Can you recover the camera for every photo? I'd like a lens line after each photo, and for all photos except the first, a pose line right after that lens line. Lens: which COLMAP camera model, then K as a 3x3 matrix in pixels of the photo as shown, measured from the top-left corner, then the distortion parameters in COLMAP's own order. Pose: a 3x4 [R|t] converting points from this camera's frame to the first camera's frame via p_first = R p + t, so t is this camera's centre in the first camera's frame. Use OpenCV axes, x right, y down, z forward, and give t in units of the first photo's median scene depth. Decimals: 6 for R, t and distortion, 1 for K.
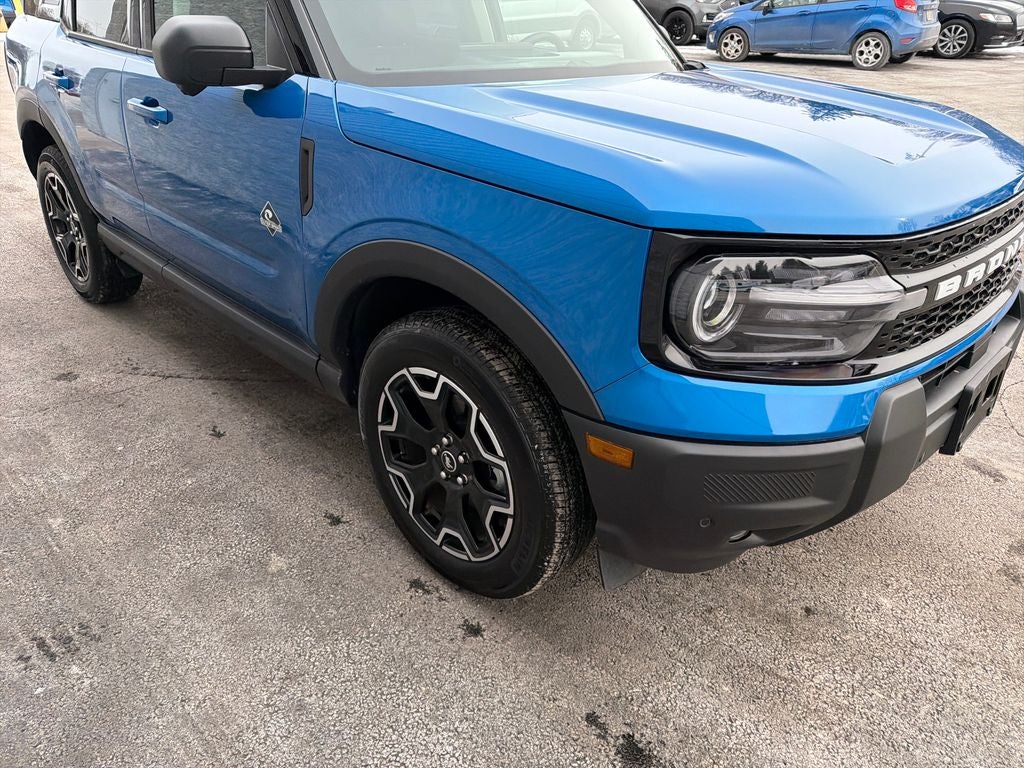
lens RADIAL K [[755.3, 0, 512.0], [0, 755.3, 384.0], [0, 0, 1]] dist [0.048330, -0.056212]
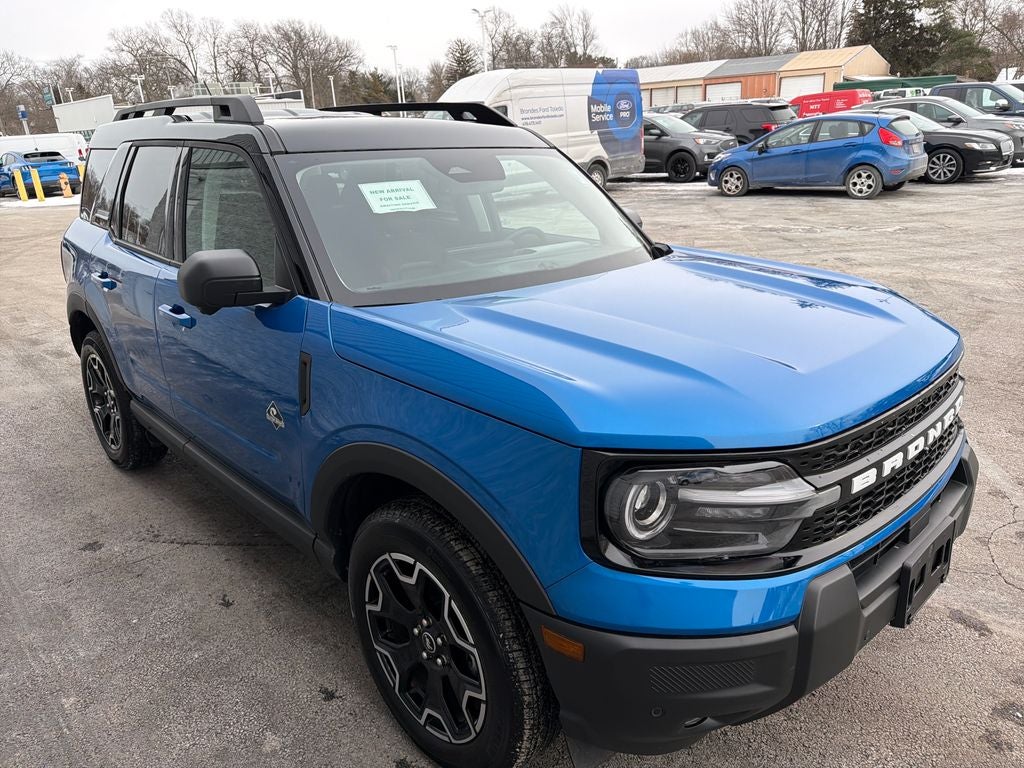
lens RADIAL K [[755.0, 0, 513.7], [0, 755.0, 370.8], [0, 0, 1]] dist [0.009487, -0.004904]
pose [[0.998620, -0.037315, -0.036948, 0.076193], [0.030507, 0.984941, -0.170175, -0.076103], [0.042742, 0.168813, 0.984721, -0.086376]]
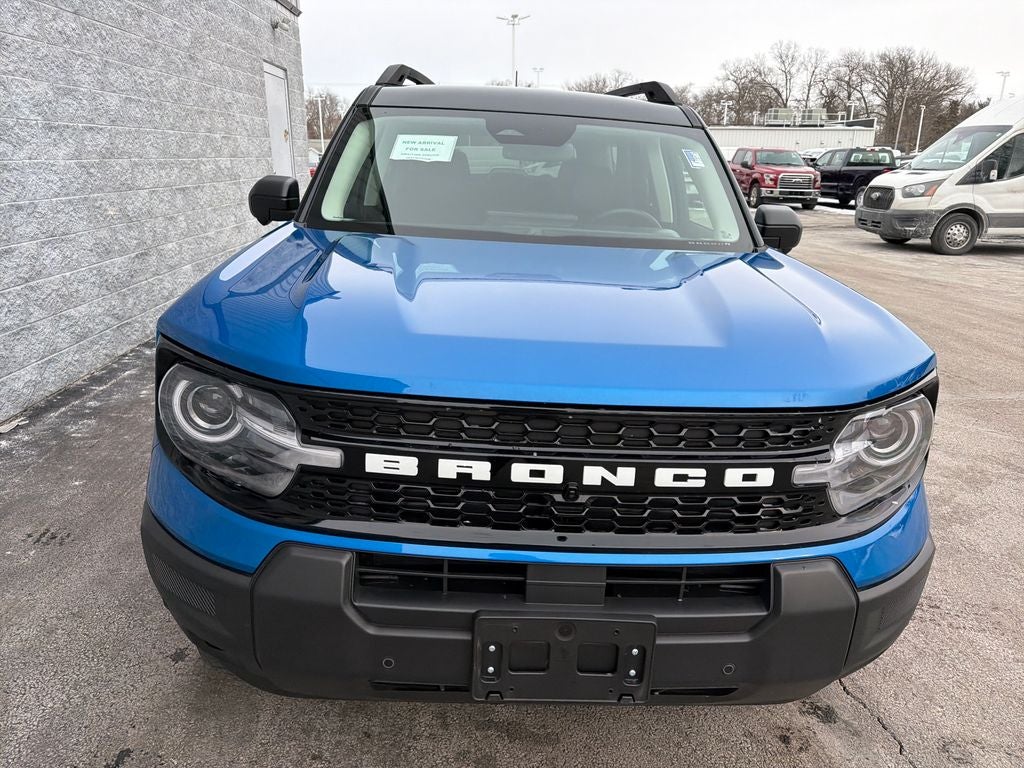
lens RADIAL K [[733.8, 0, 534.4], [0, 733.8, 378.8], [0, 0, 1]] dist [0.064360, -0.051303]
pose [[0.746161, 0.208084, -0.632412, 0.841878], [-0.335442, 0.938022, -0.087136, -0.140200], [0.575085, 0.277155, 0.769716, 0.273642]]
